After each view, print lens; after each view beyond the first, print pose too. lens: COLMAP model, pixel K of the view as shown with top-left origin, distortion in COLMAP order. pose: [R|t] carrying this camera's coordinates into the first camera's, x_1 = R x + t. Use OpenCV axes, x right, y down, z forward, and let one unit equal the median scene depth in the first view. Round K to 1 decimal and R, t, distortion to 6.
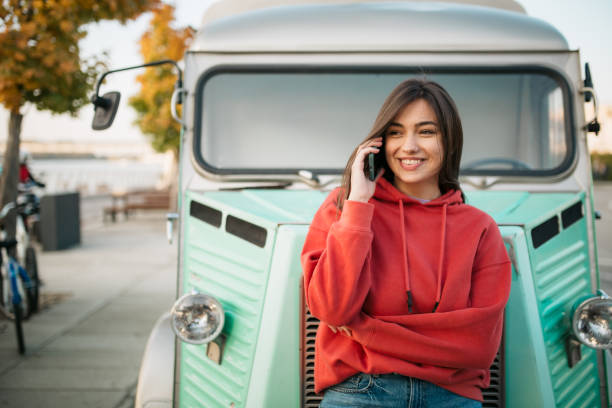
lens RADIAL K [[598.8, 0, 306.0], [0, 598.8, 204.0], [0, 0, 1]] dist [-0.071579, 0.112065]
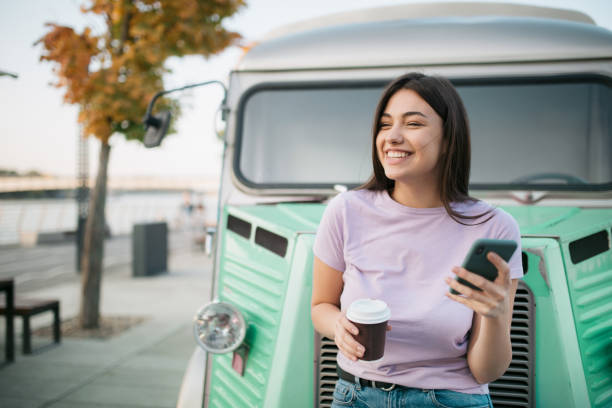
lens RADIAL K [[598.8, 0, 306.0], [0, 598.8, 204.0], [0, 0, 1]] dist [-0.071579, 0.112065]
pose [[0.987463, 0.004670, -0.157780, 0.096345], [-0.013988, 0.998219, -0.057996, 0.033244], [0.157228, 0.059476, 0.985770, 0.020032]]
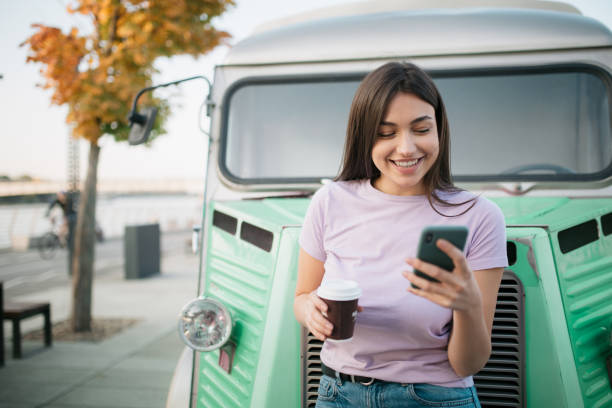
lens RADIAL K [[598.8, 0, 306.0], [0, 598.8, 204.0], [0, 0, 1]] dist [-0.071579, 0.112065]
pose [[0.988968, -0.010398, -0.147762, 0.105656], [0.001681, 0.998257, -0.058996, 0.042068], [0.148118, 0.058097, 0.987262, 0.035568]]
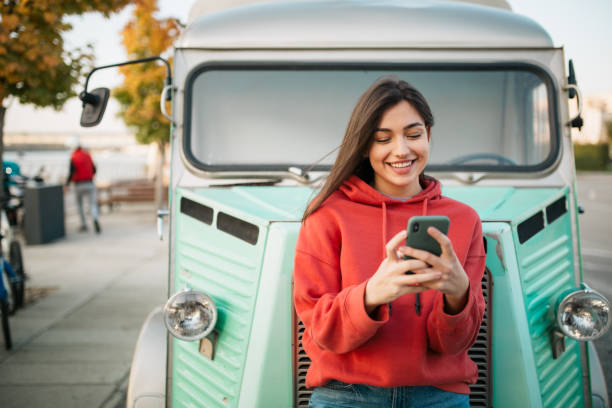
lens RADIAL K [[598.8, 0, 306.0], [0, 598.8, 204.0], [0, 0, 1]] dist [-0.071579, 0.112065]
pose [[0.999649, -0.005283, 0.025953, -0.008944], [0.004871, 0.999862, 0.015884, -0.009407], [-0.026033, -0.015752, 0.999537, -0.010784]]
